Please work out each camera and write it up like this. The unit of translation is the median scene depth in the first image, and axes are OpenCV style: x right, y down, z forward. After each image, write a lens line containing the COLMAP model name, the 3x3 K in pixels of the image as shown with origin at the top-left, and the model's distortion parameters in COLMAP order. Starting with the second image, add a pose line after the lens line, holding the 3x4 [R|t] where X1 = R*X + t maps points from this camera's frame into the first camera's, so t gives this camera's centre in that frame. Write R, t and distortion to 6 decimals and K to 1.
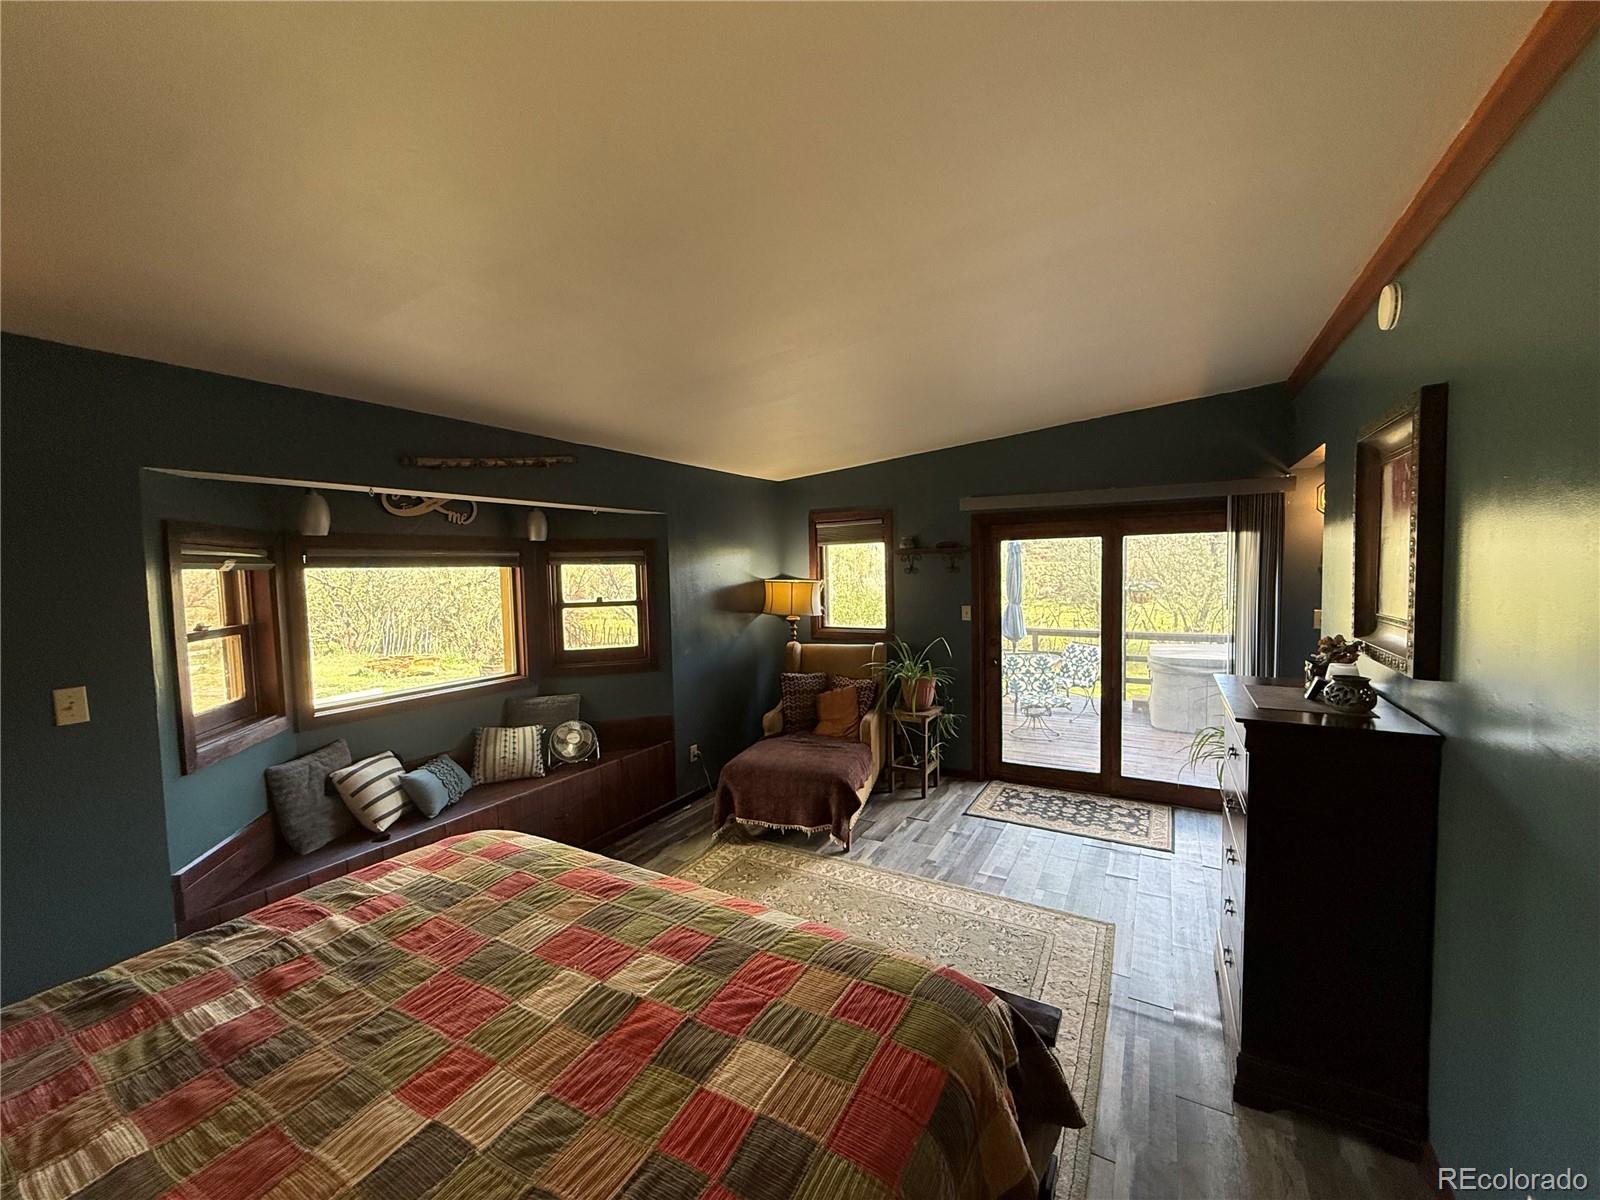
lens RADIAL K [[639.8, 0, 798.4], [0, 639.8, 603.6], [0, 0, 1]] dist [0.001307, -0.000086]
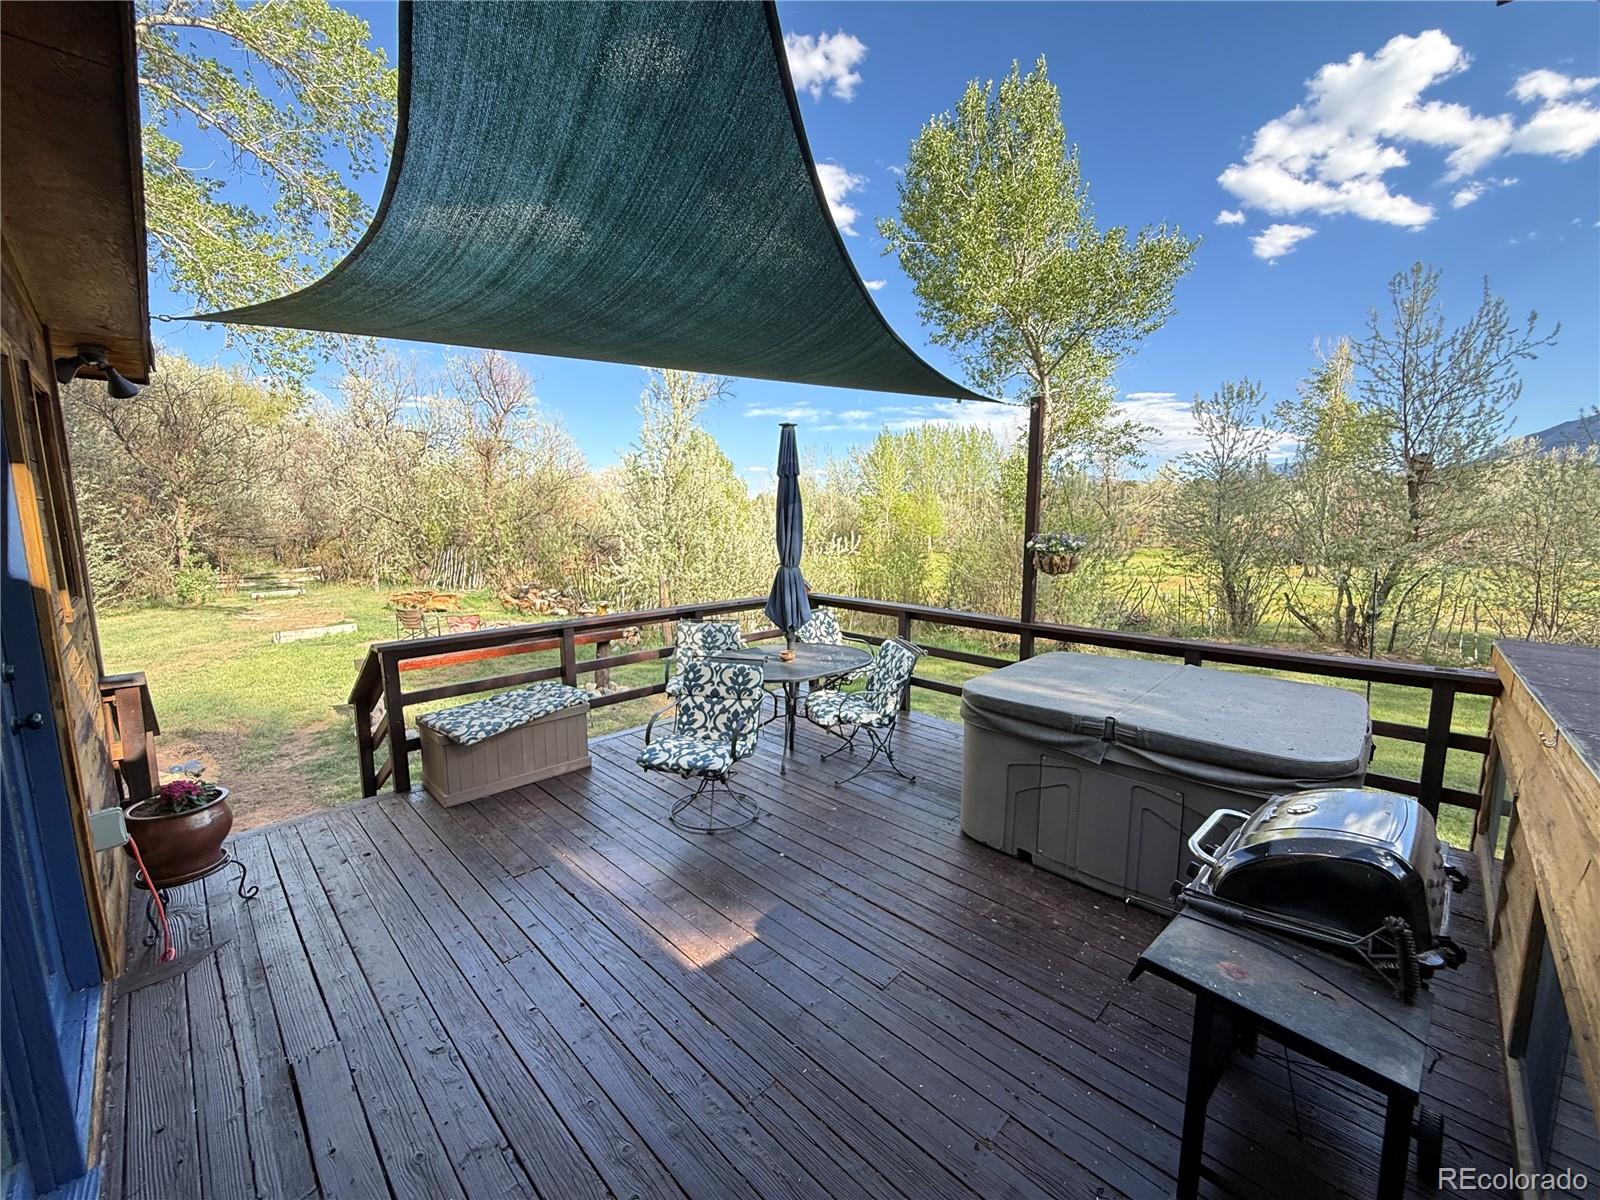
lens RADIAL K [[639.8, 0, 798.4], [0, 639.8, 603.6], [0, 0, 1]] dist [0.001307, -0.000086]
pose [[0.965594, 0.054962, -0.254179, 0.216730], [-0.033366, 0.995516, 0.088514, -0.008048], [0.257904, -0.076988, 0.963098, 0.192900]]
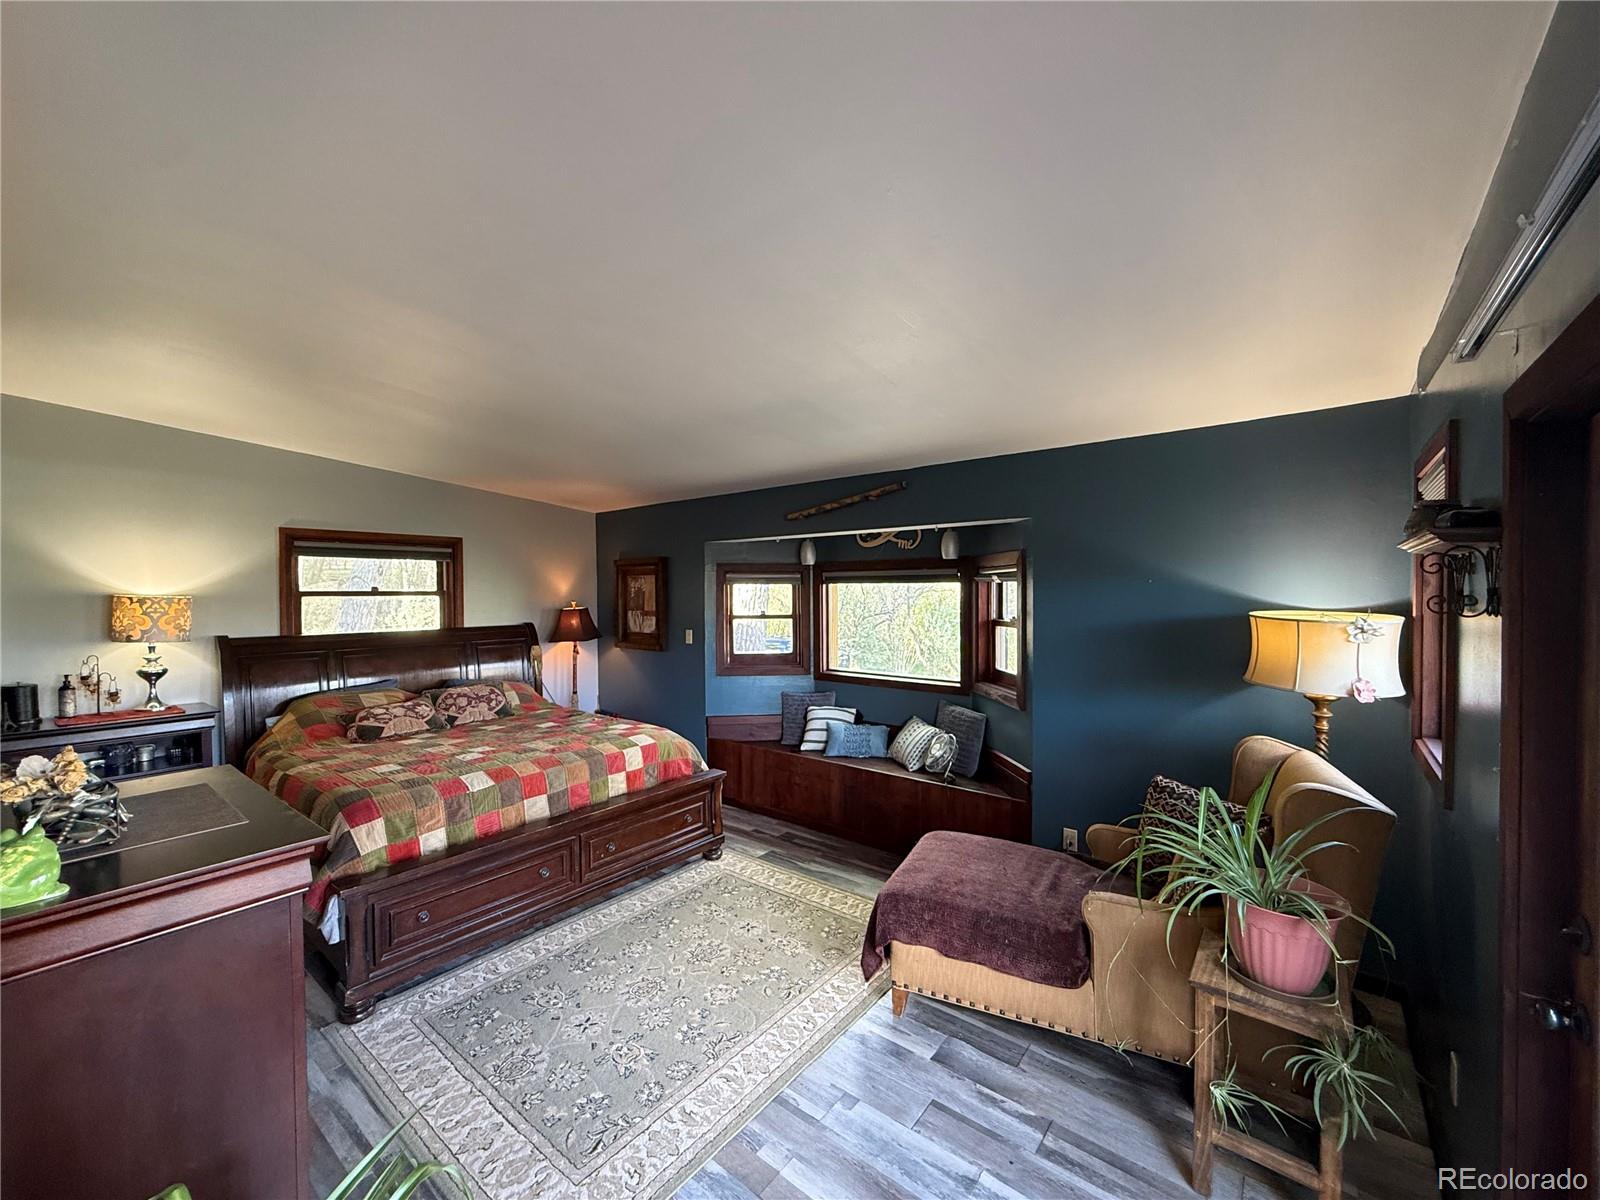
lens RADIAL K [[639.8, 0, 798.4], [0, 639.8, 603.6], [0, 0, 1]] dist [0.001307, -0.000086]
pose [[-0.158749, 0.040165, -0.986502, 0.844793], [-0.050680, 0.997523, 0.048769, -0.077403], [0.986017, 0.057738, -0.156320, 1.127284]]
